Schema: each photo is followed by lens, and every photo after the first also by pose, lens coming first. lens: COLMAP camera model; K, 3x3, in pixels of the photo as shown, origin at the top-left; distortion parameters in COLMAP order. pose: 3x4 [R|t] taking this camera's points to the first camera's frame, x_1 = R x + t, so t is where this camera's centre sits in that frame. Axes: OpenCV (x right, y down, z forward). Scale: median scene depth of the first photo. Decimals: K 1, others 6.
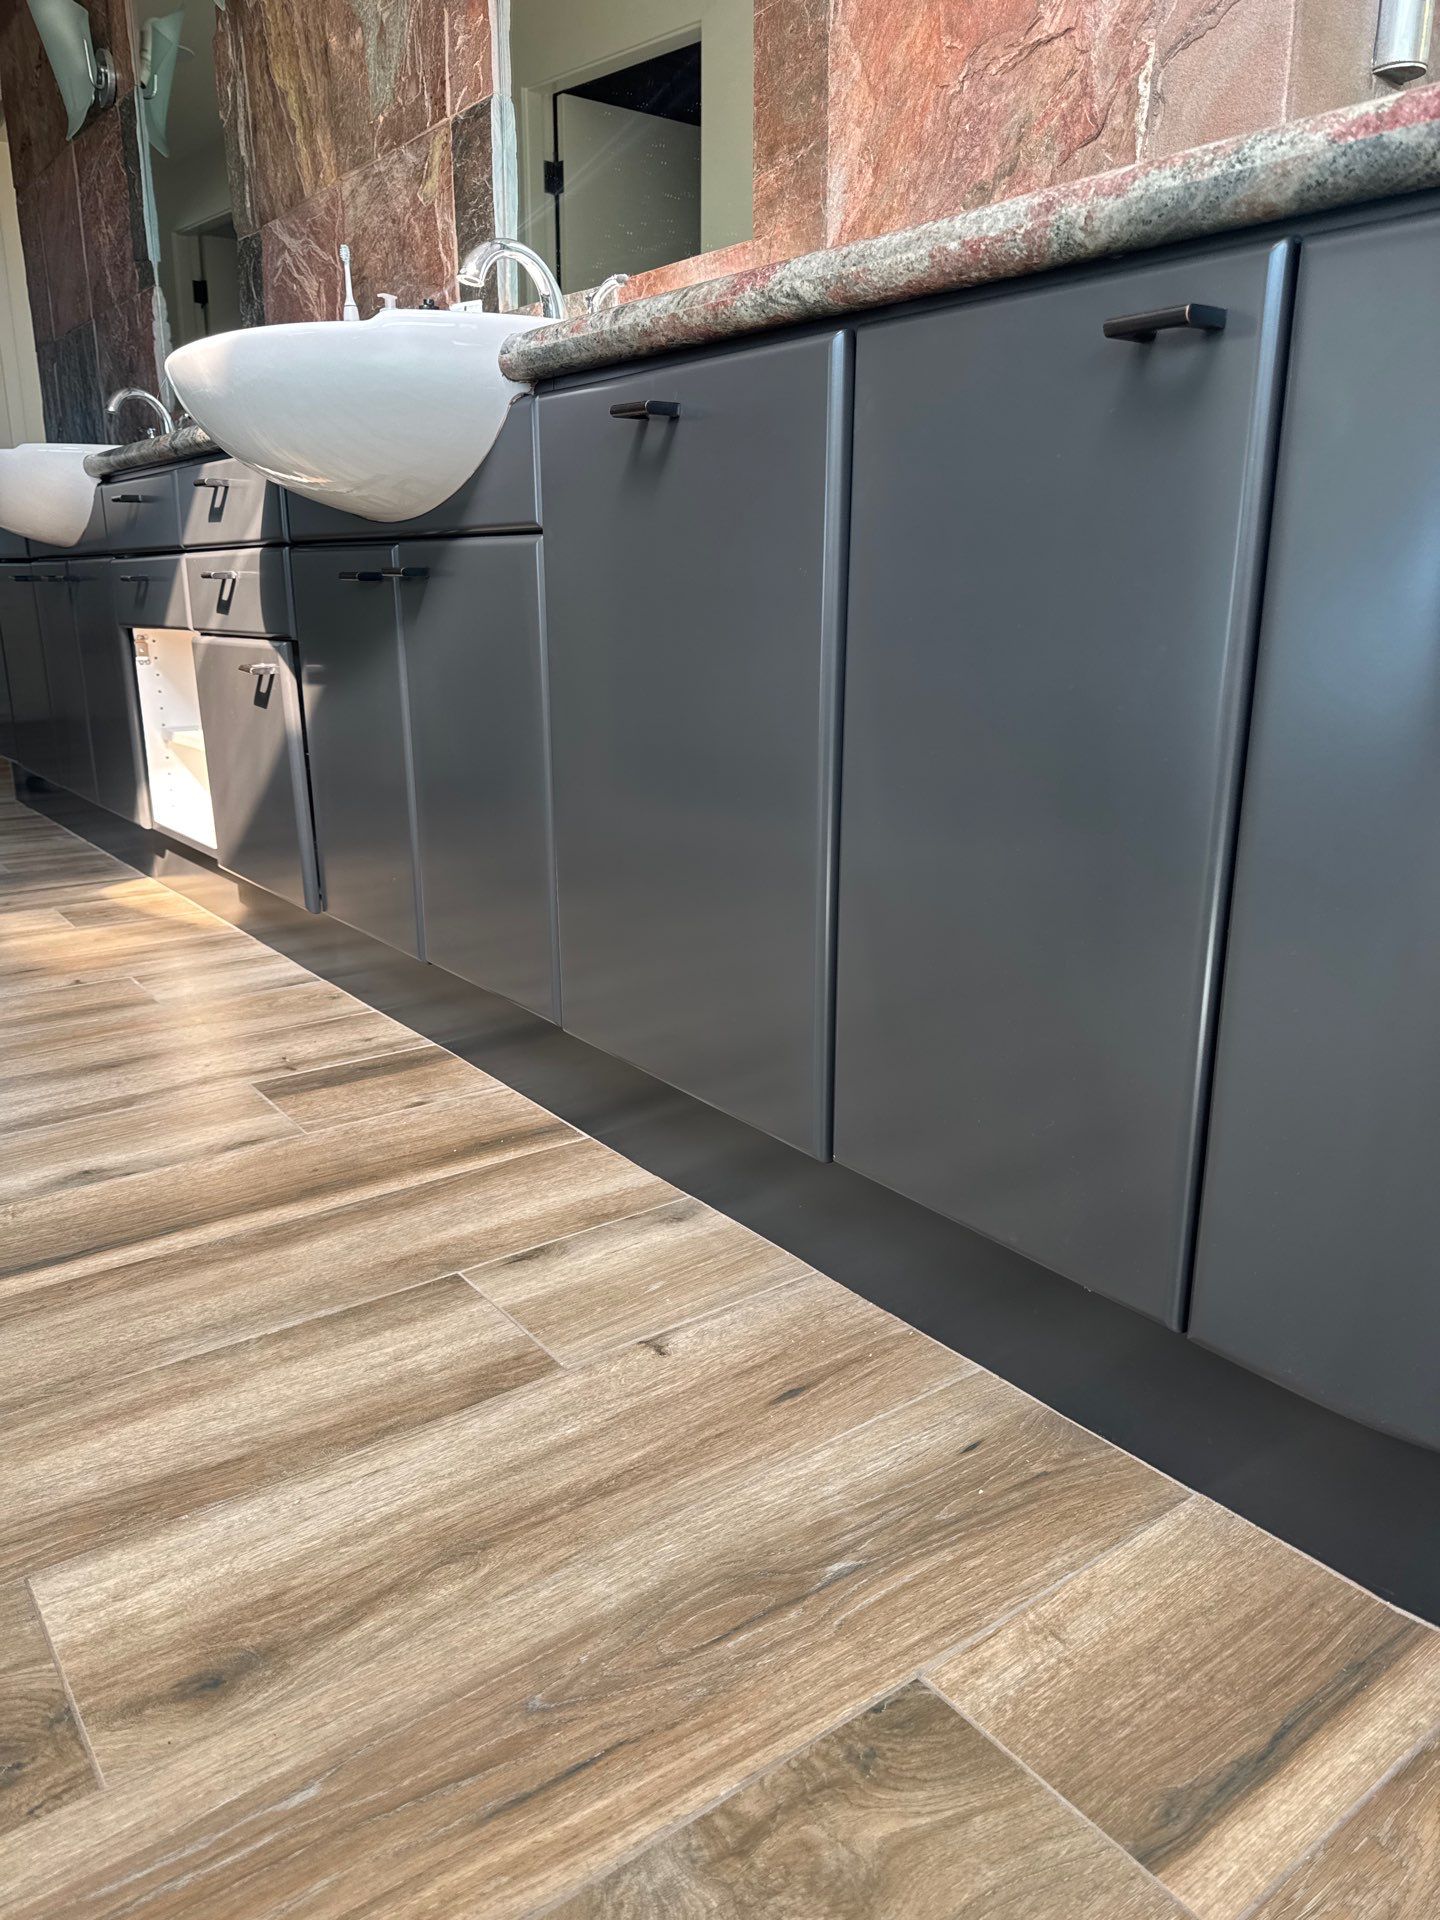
lens RADIAL K [[1374.8, 0, 729.7], [0, 1374.8, 962.5], [0, 0, 1]] dist [0.029155, -0.032587]
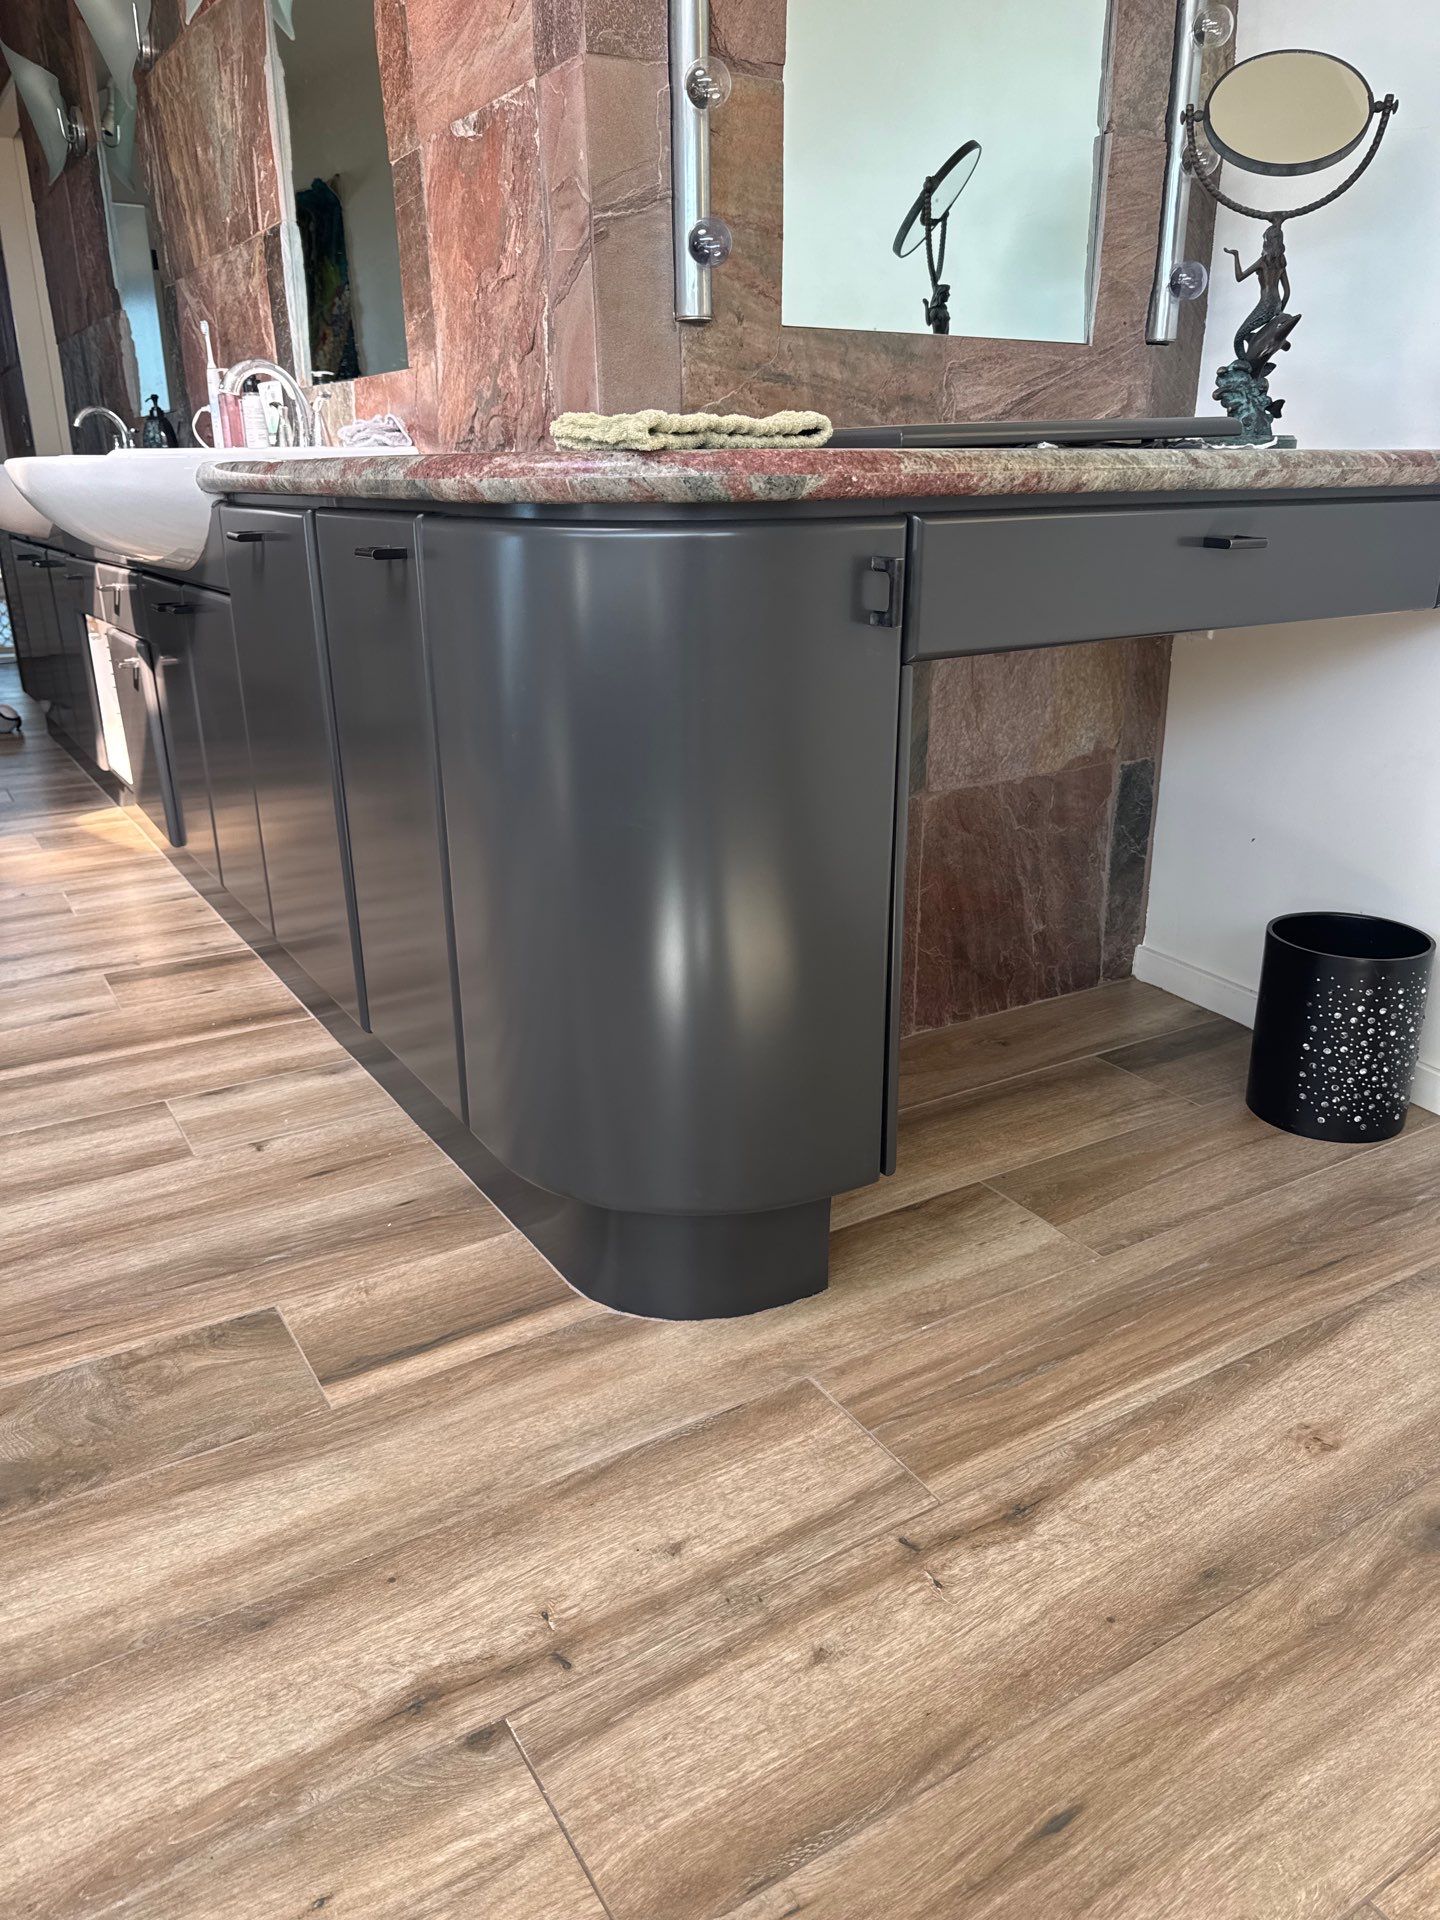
lens RADIAL K [[1374.8, 0, 711.9], [0, 1374.8, 963.5], [0, 0, 1]] dist [0.029155, -0.032587]
pose [[0.995165, 0.021544, -0.095821, 0.459473], [-0.014645, 0.997288, 0.072132, -0.037302], [0.097115, -0.070380, 0.992782, -0.374671]]
